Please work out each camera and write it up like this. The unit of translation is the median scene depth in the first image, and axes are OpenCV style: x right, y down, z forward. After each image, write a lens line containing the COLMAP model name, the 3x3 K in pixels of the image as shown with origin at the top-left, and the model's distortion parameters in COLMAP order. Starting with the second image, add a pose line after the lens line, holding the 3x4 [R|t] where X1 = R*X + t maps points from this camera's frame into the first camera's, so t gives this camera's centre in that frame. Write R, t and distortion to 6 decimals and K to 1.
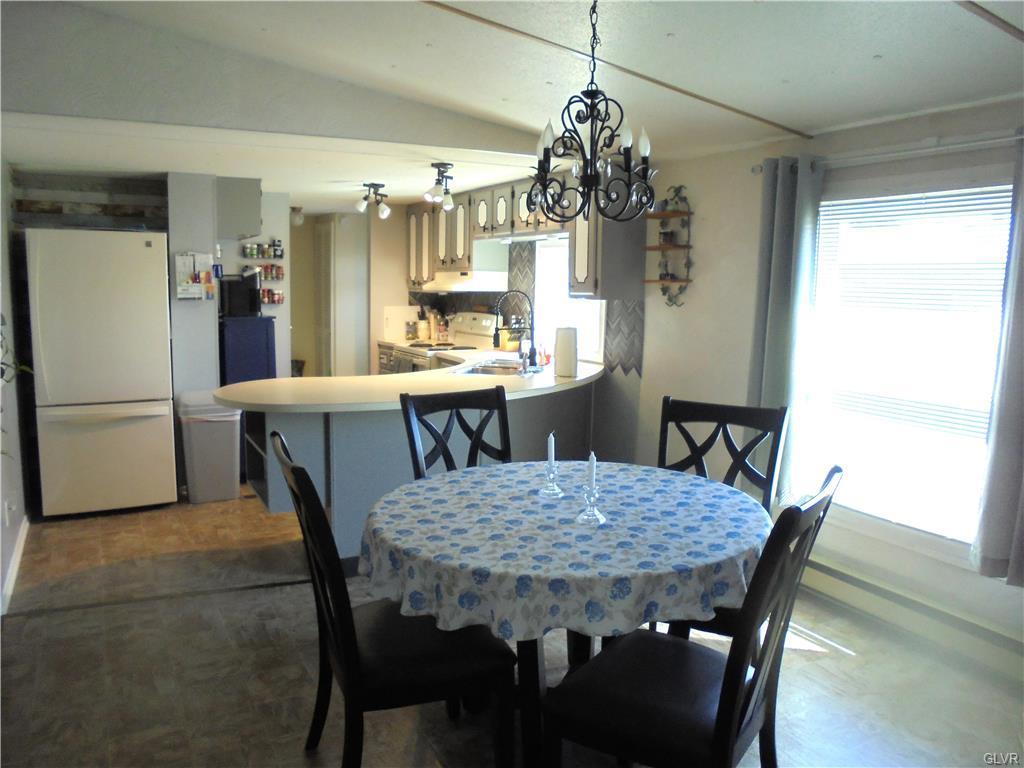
lens RADIAL K [[774.7, 0, 512.0], [0, 774.7, 384.0], [0, 0, 1]] dist [-0.125581, 0.099200]
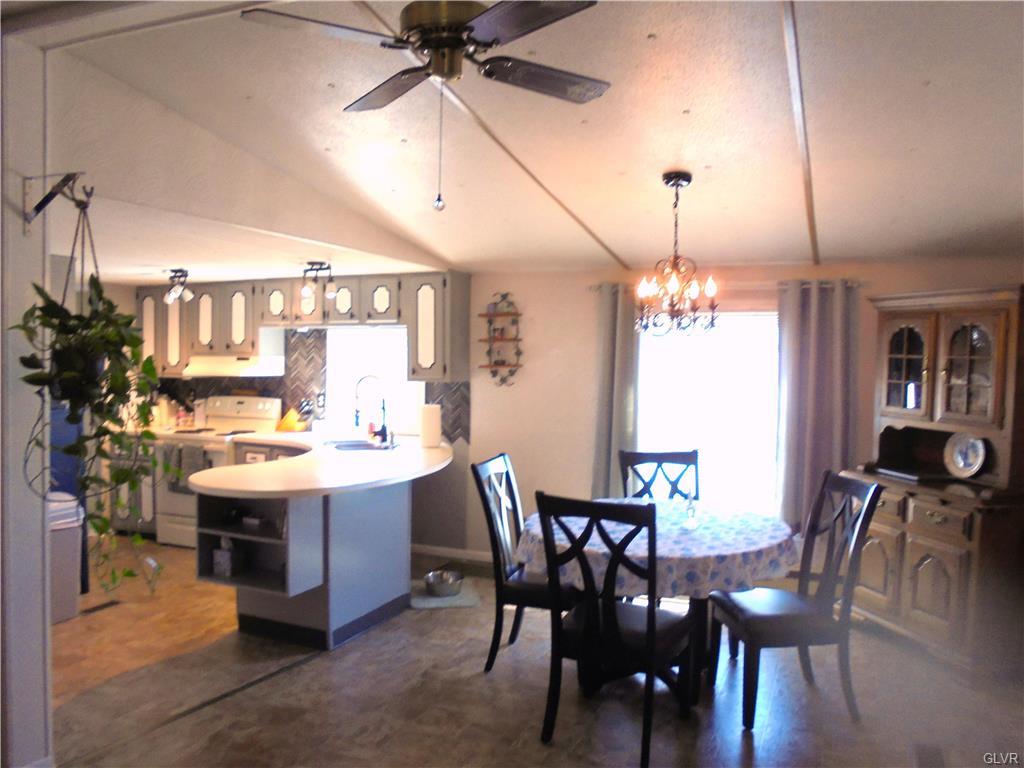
lens RADIAL K [[774.7, 0, 512.0], [0, 774.7, 384.0], [0, 0, 1]] dist [-0.125581, 0.099200]
pose [[0.791473, -0.030362, 0.610449, -0.564653], [0.085266, 0.994484, -0.061089, -0.024432], [-0.605227, 0.100401, 0.789696, -0.022357]]
